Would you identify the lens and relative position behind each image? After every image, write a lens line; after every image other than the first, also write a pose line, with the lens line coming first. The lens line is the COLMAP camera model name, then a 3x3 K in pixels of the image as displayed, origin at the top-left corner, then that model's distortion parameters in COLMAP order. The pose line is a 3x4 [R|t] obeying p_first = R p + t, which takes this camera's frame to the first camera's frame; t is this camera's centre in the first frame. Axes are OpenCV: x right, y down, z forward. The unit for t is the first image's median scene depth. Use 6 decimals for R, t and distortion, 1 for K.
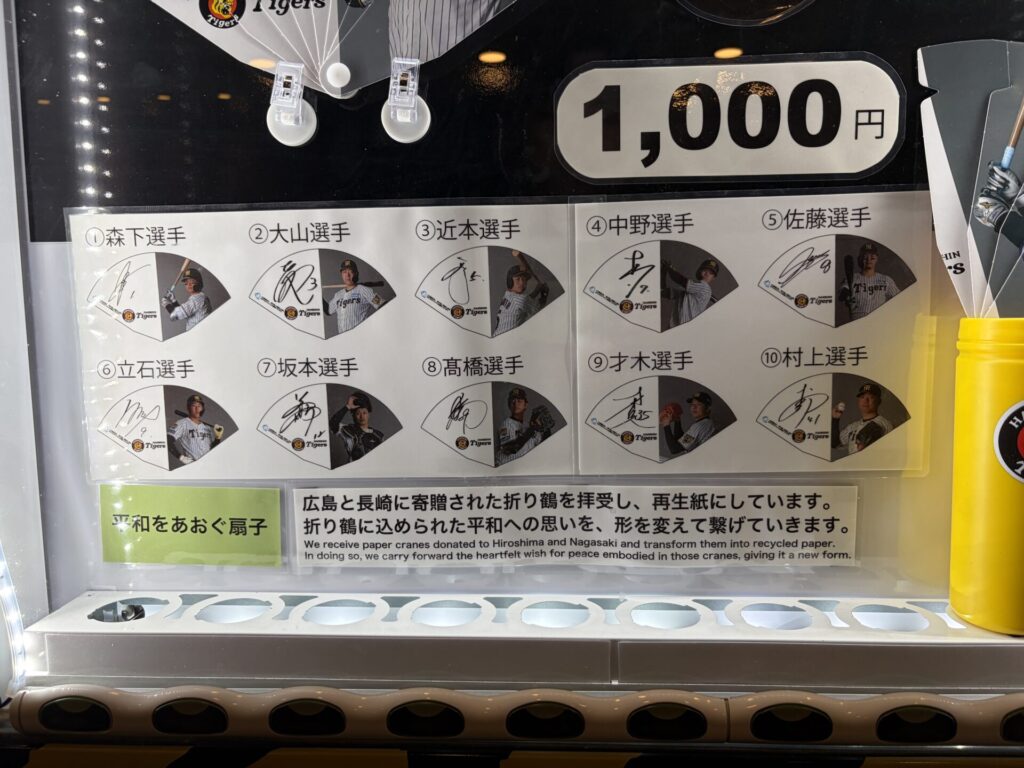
lens RADIAL K [[798.7, 0, 500.2], [0, 798.7, 381.5], [0, 0, 1]] dist [0.068252, -0.158343]
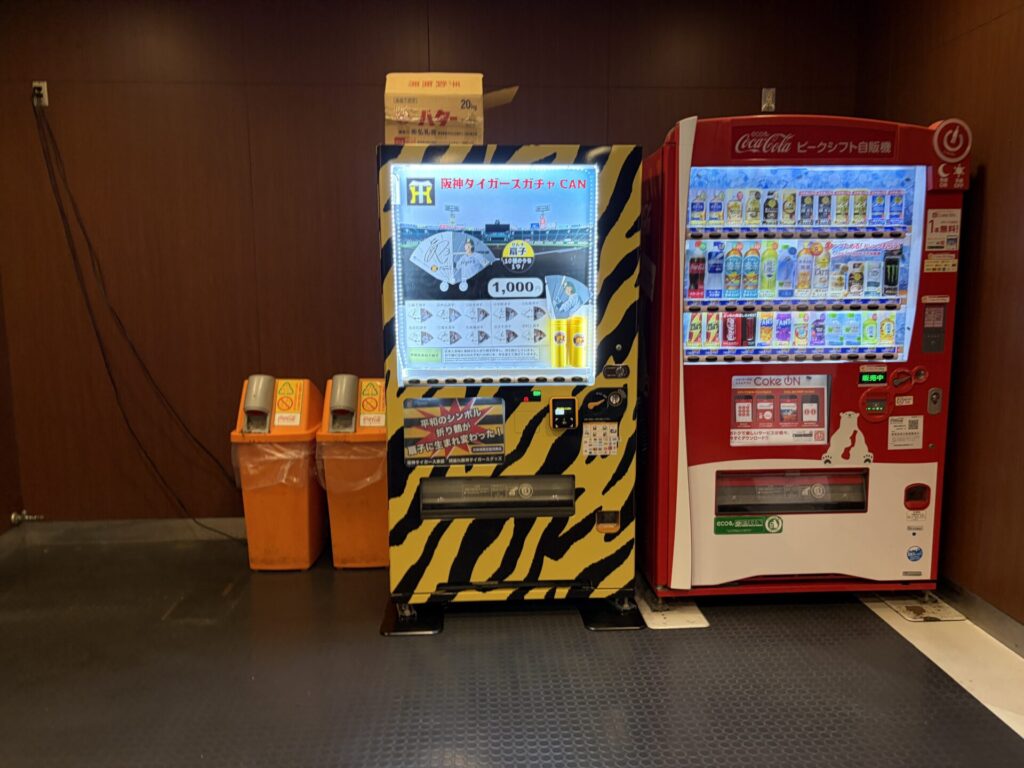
lens RADIAL K [[772.2, 0, 512.0], [0, 772.2, 384.0], [0, 0, 1]] dist [0.071791, -0.093277]
pose [[0.995551, -0.006407, 0.094011, -0.303778], [0.005870, 0.999965, 0.005984, 0.375716], [-0.094046, -0.005406, 0.995553, -4.822535]]
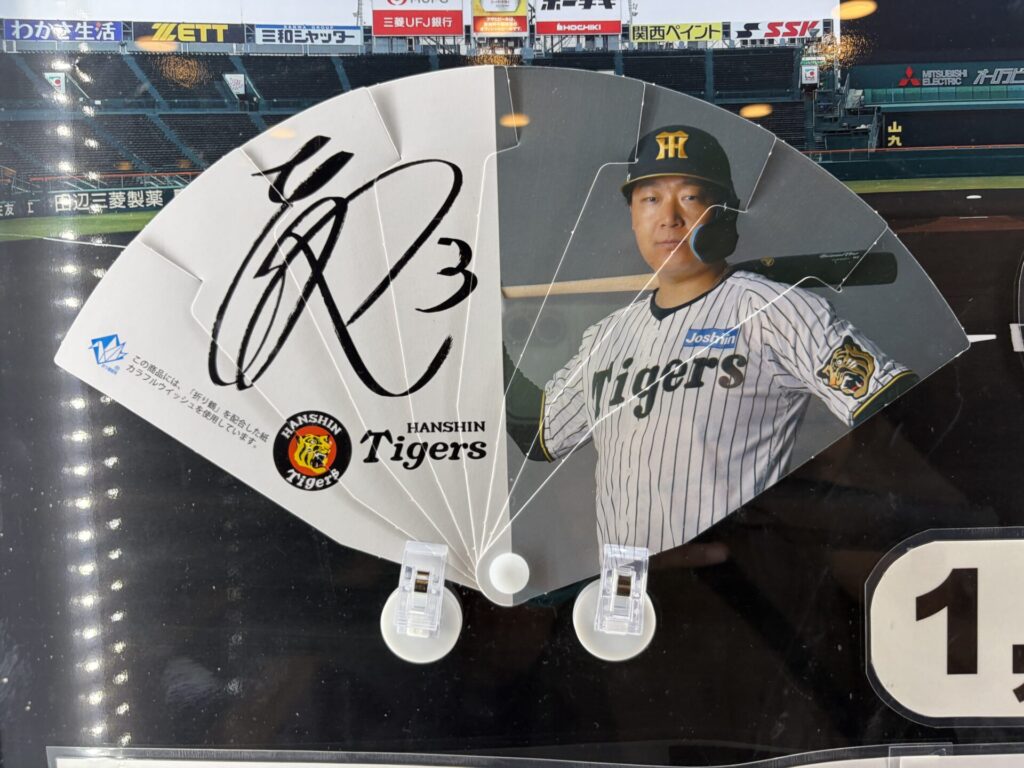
lens RADIAL K [[798.7, 0, 500.2], [0, 798.7, 381.5], [0, 0, 1]] dist [0.068252, -0.158343]
pose [[0.999785, -0.011848, -0.017039, -0.186611], [0.010560, 0.997216, -0.073812, -0.454580], [0.017866, 0.073616, 0.997127, 0.386282]]
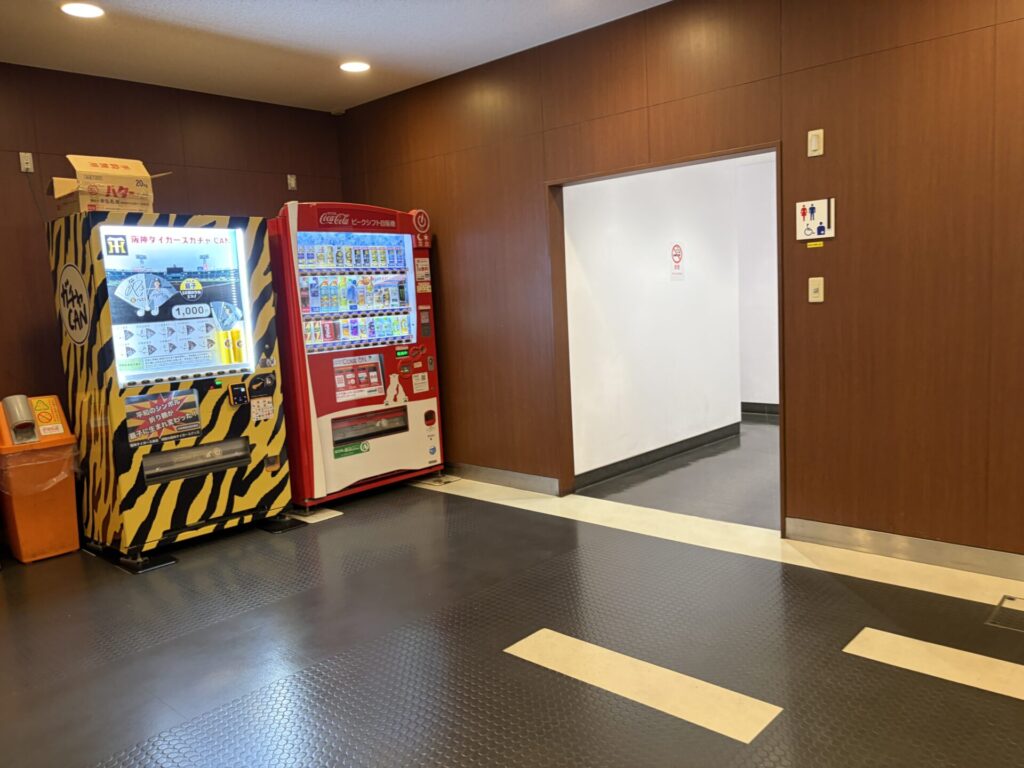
lens RADIAL K [[798.7, 0, 500.2], [0, 798.7, 381.5], [0, 0, 1]] dist [0.068252, -0.158343]
pose [[0.655424, -0.106173, 0.747761, -4.075245], [0.140777, 0.989893, 0.017159, 0.745275], [-0.742025, 0.094021, 0.663746, -7.120923]]
